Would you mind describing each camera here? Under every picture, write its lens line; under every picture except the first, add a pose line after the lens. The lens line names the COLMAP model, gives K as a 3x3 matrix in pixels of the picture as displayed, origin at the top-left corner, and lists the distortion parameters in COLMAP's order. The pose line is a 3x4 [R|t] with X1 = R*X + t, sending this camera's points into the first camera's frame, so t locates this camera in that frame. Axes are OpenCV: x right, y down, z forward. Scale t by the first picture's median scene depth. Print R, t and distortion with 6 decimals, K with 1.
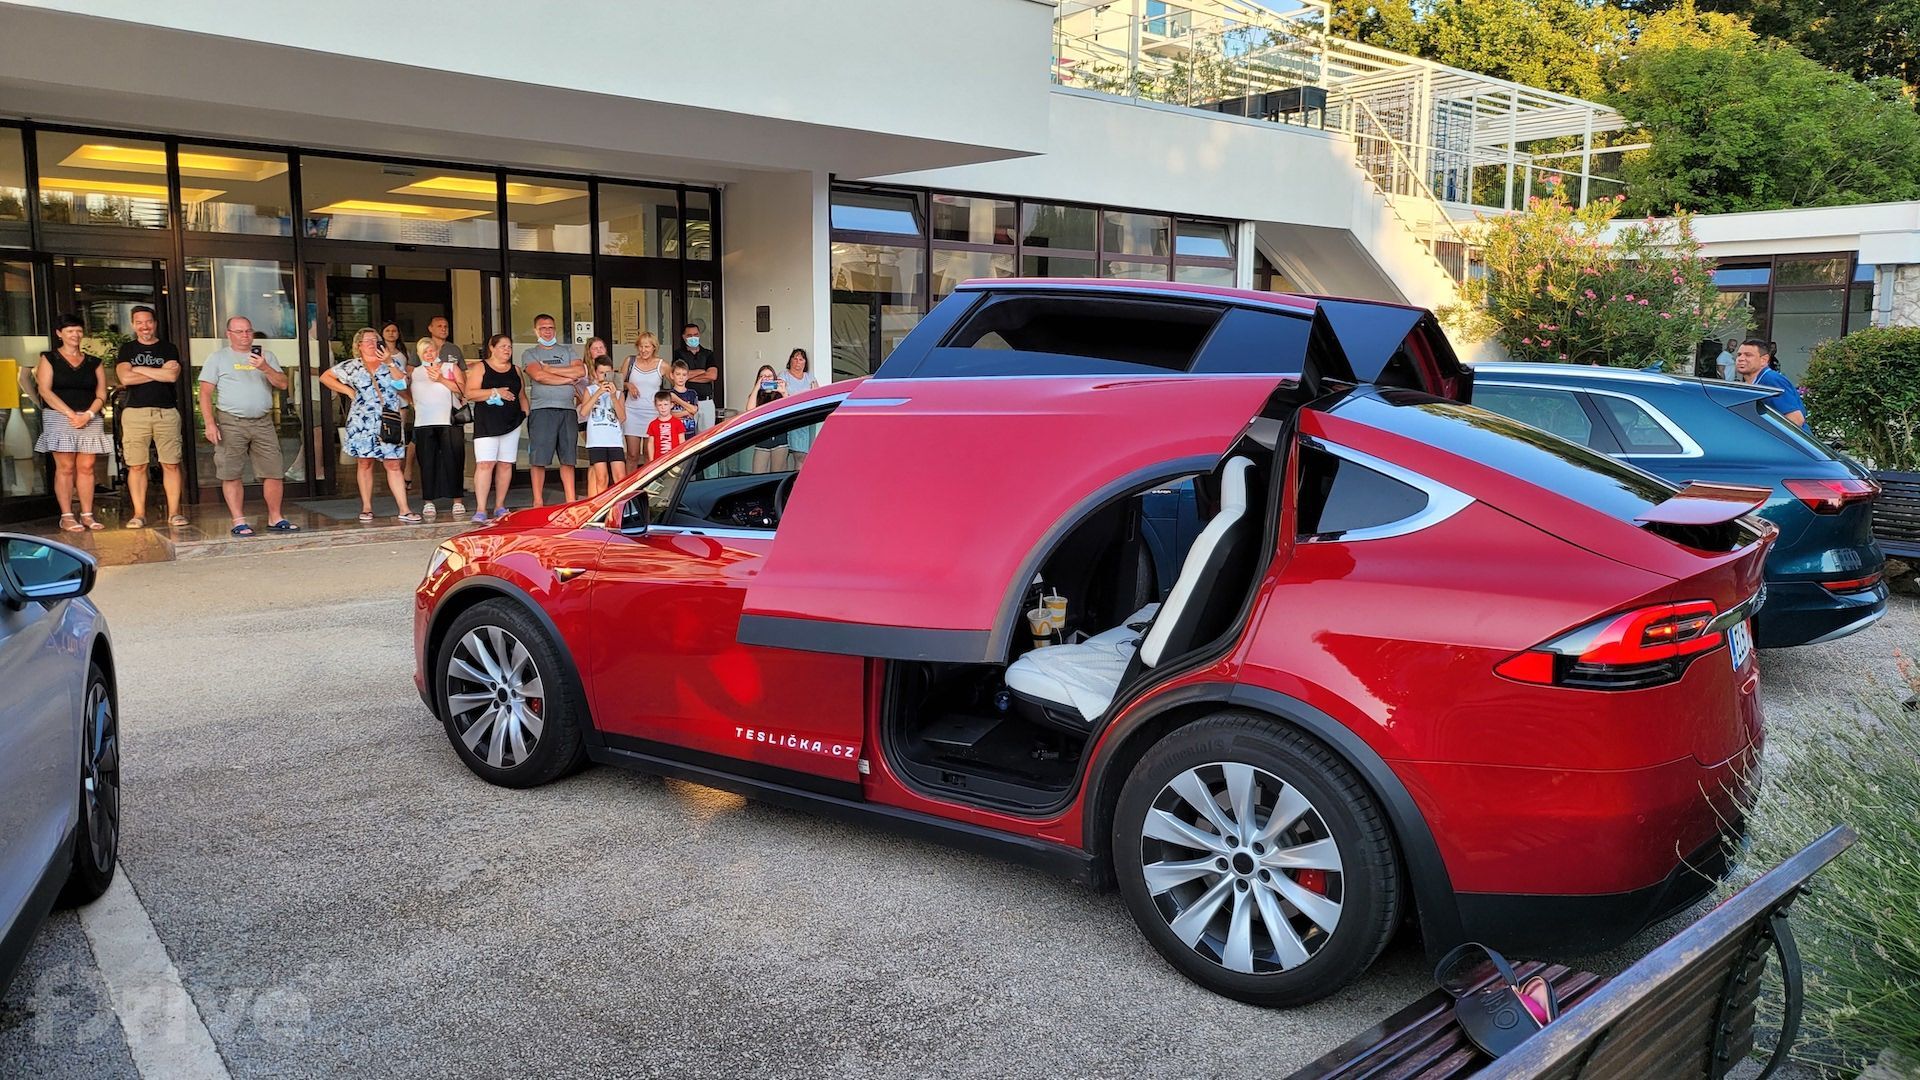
lens RADIAL K [[1390.9, 0, 952.9], [0, 1390.9, 541.9], [0, 0, 1]] dist [0.056776, -0.070220]
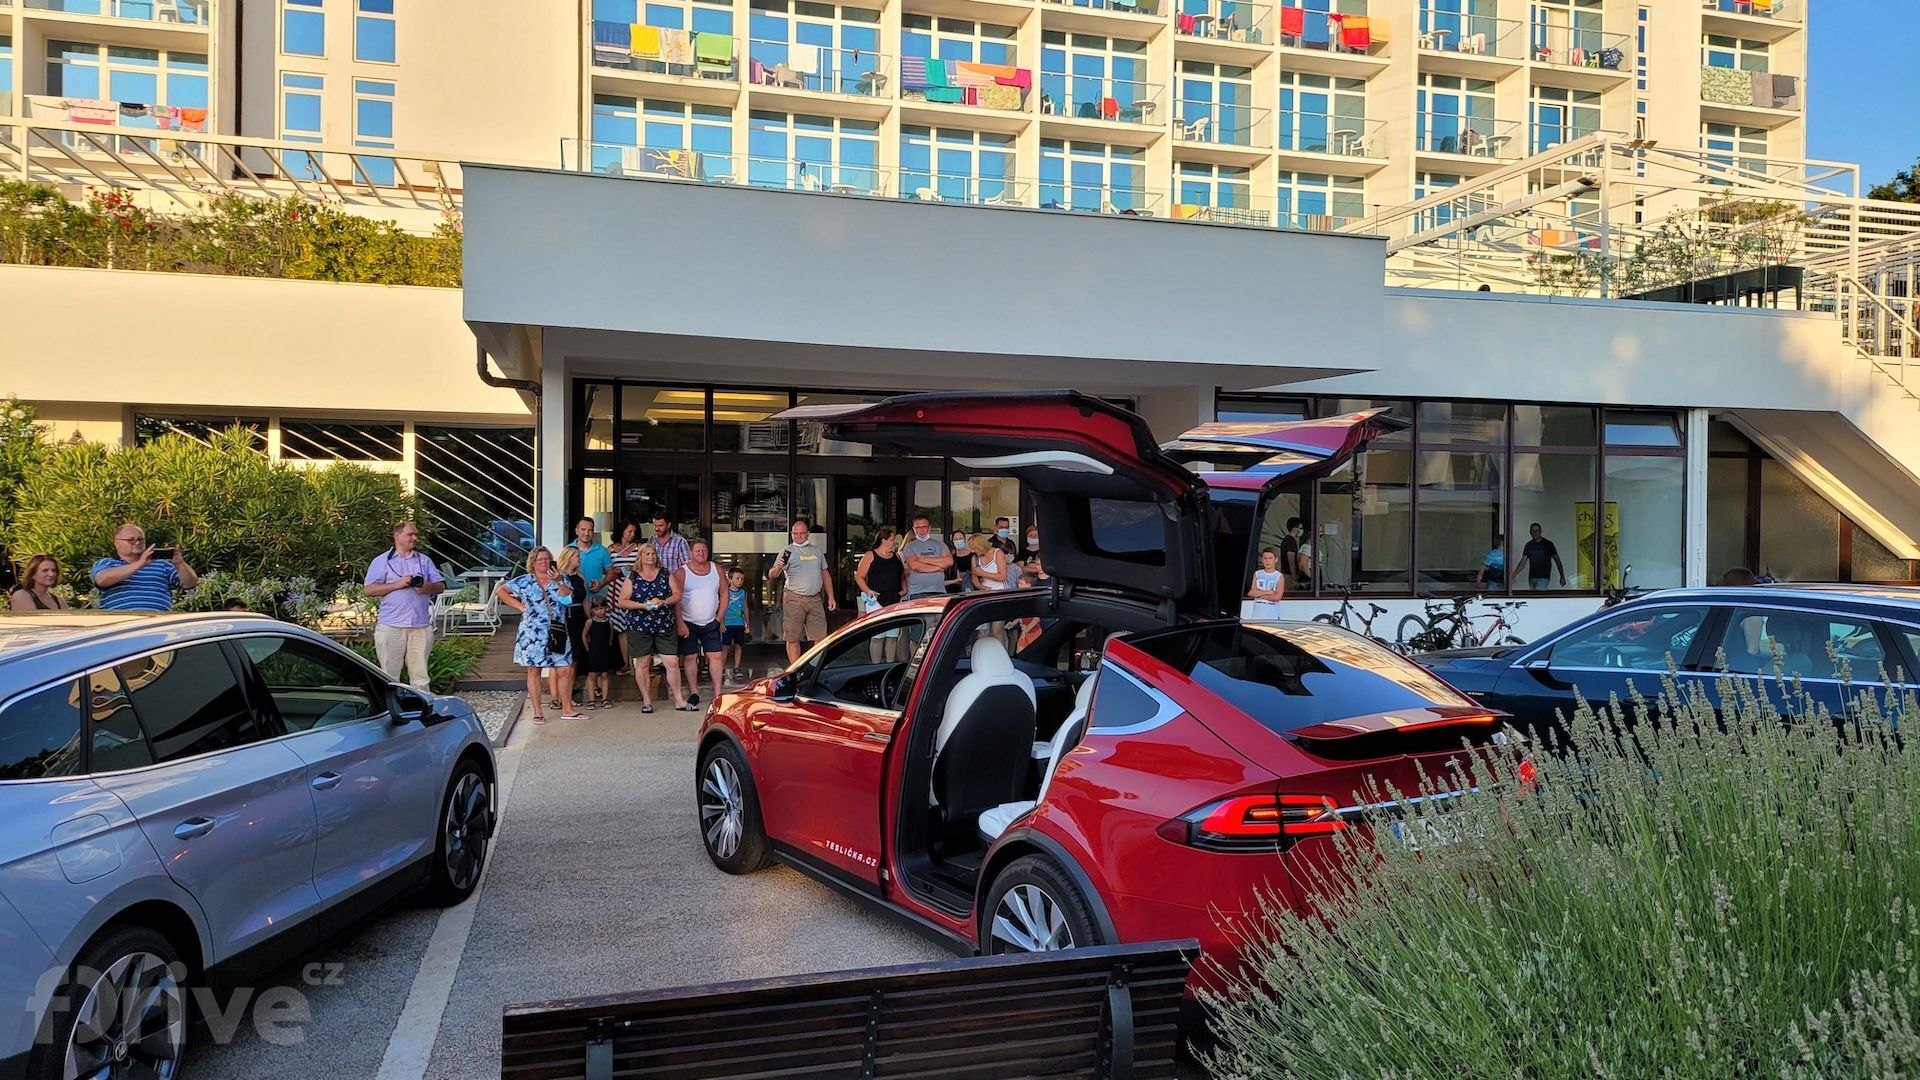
lens RADIAL K [[1390.9, 0, 952.9], [0, 1390.9, 541.9], [0, 0, 1]] dist [0.056776, -0.070220]
pose [[0.915268, 0.011083, -0.402694, 0.157530], [-0.058197, 0.992773, -0.104950, -0.008378], [0.398621, 0.119493, 0.909298, -0.085708]]
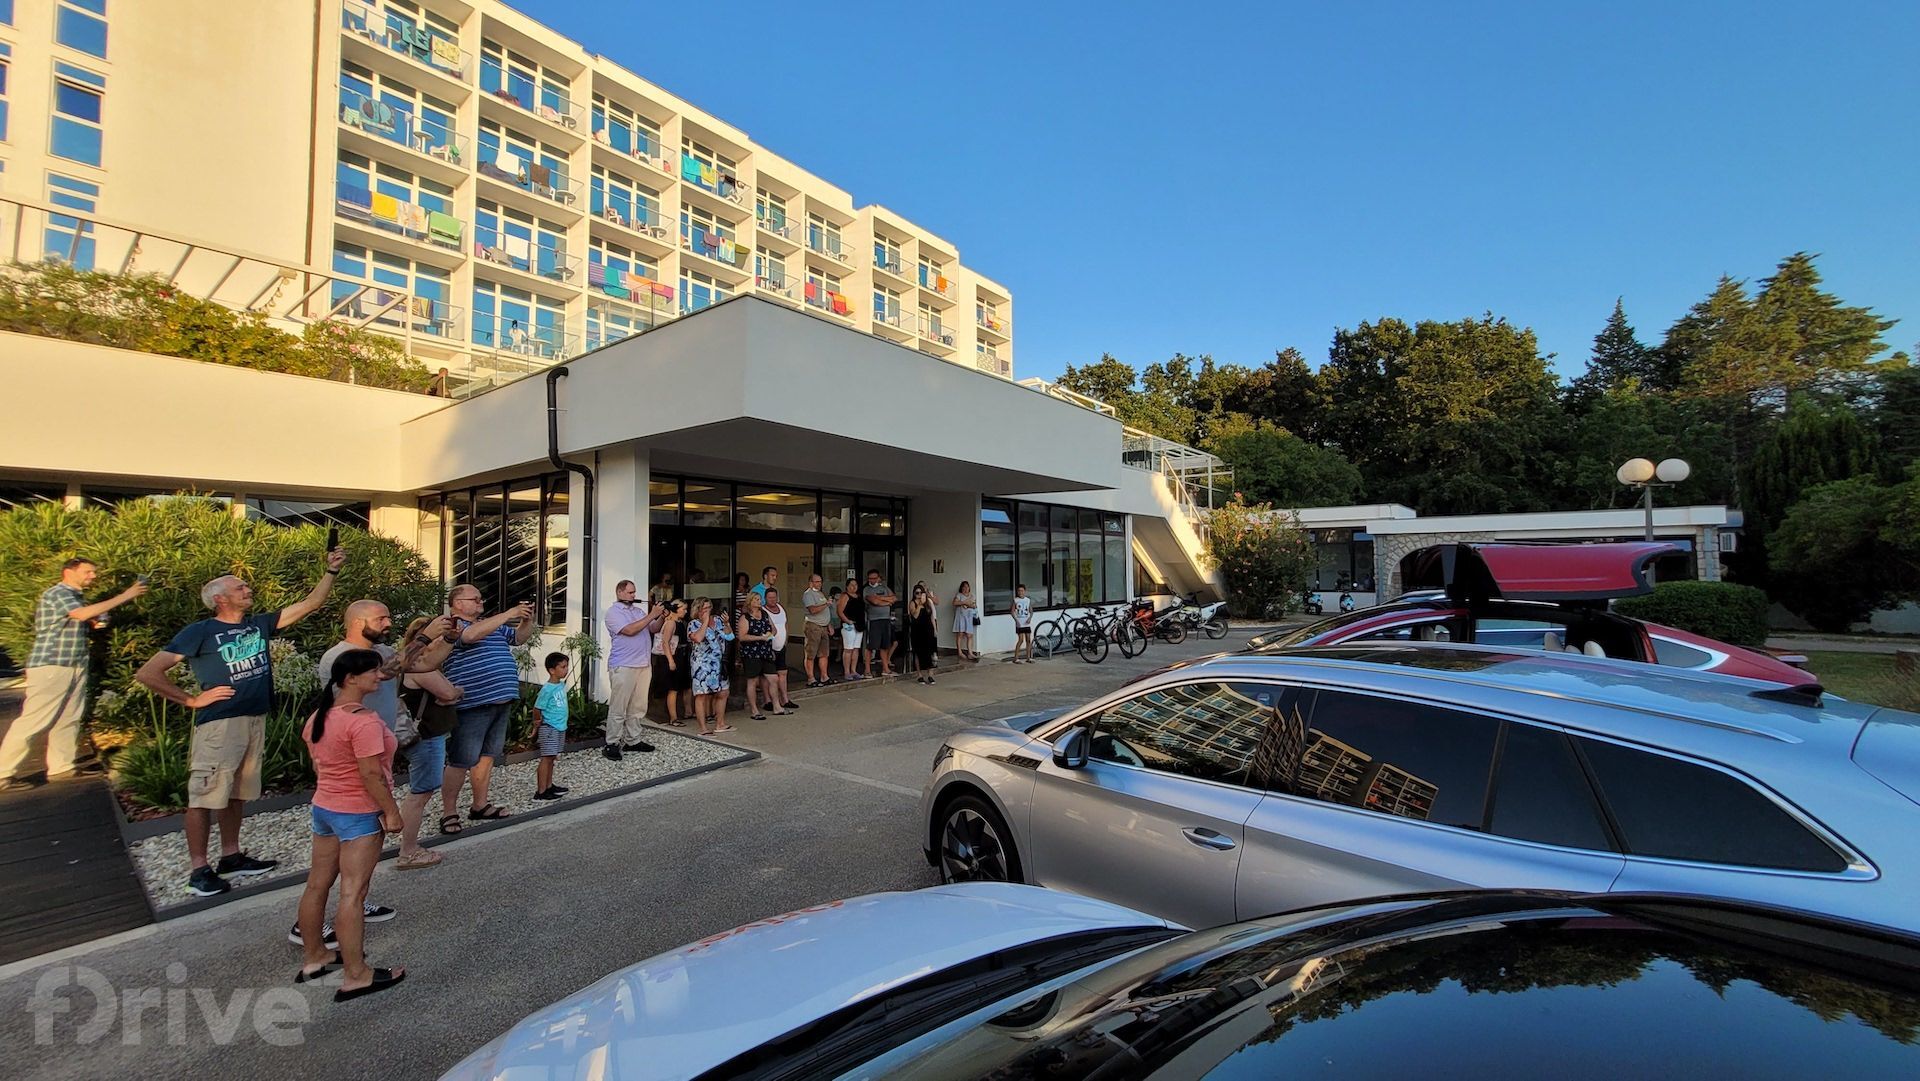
lens RADIAL K [[793.8, 0, 963.0], [0, 793.8, 541.0], [0, 0, 1]] dist [0.000024, 0.003174]
pose [[0.975505, -0.002681, 0.219962, -0.347406], [0.040523, 0.985003, -0.167709, -0.011786], [-0.216214, 0.172514, 0.960984, -0.051190]]
